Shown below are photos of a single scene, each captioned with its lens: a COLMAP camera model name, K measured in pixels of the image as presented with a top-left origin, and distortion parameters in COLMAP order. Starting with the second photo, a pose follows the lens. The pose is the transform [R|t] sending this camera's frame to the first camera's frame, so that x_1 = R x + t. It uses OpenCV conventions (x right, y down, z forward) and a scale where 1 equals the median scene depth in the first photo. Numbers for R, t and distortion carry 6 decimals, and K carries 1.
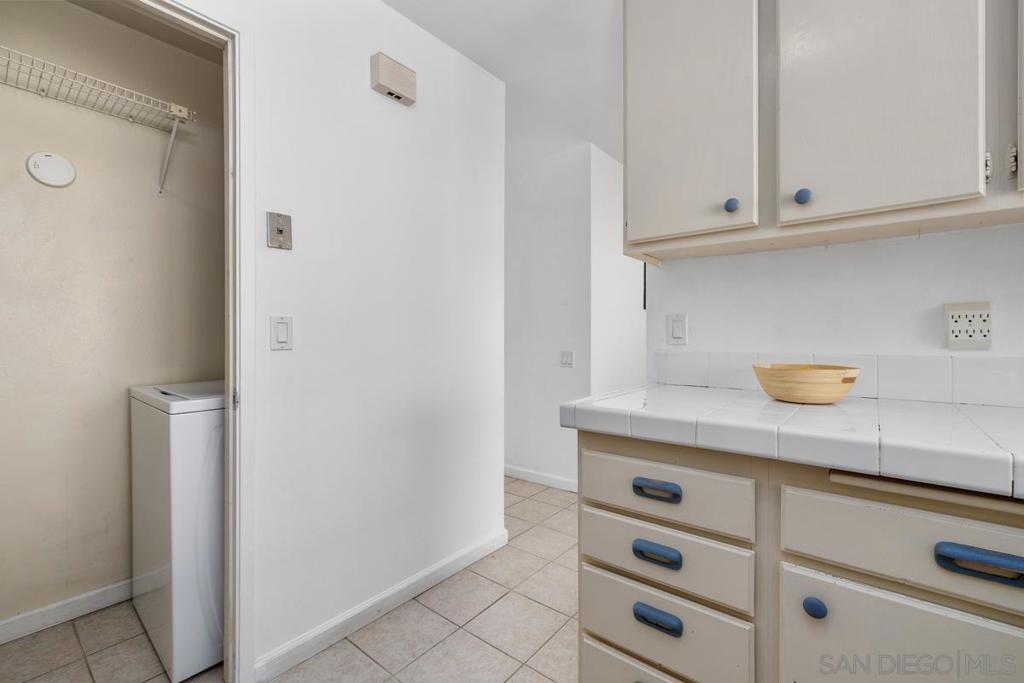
lens RADIAL K [[444.1, 0, 501.7], [0, 444.1, 338.0], [0, 0, 1]] dist [0.001562, 0.000773]
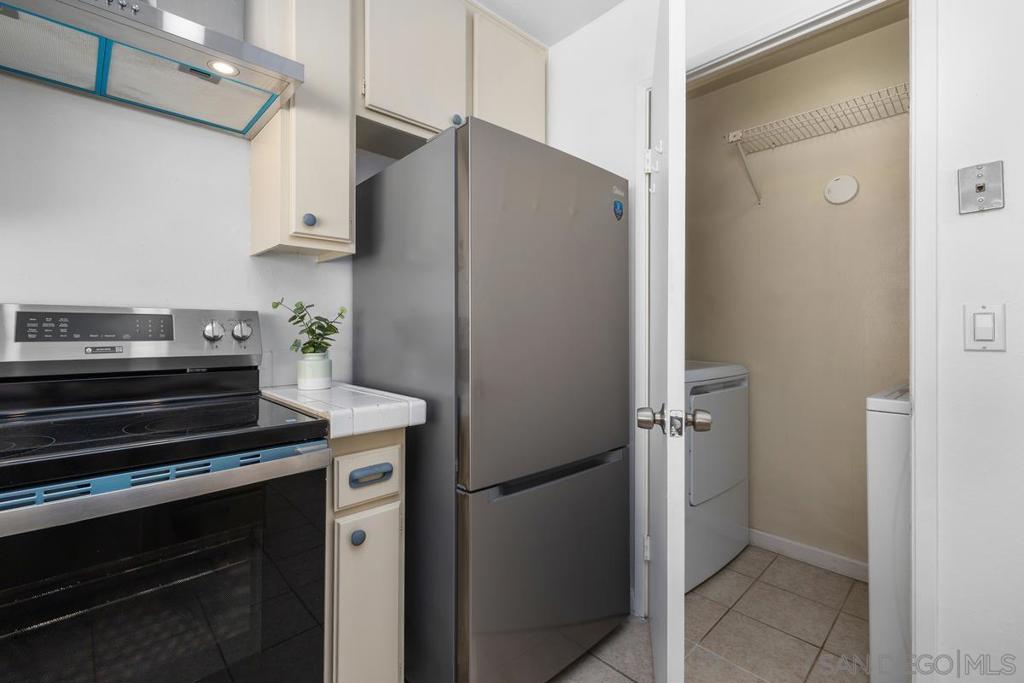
lens RADIAL K [[444.1, 0, 514.7], [0, 444.1, 333.7], [0, 0, 1]] dist [0.001562, 0.000773]
pose [[-0.106207, 0.010597, -0.994288, 0.310771], [-0.003372, 0.999934, 0.011018, -0.006760], [0.994338, 0.004523, -0.106164, 0.312977]]
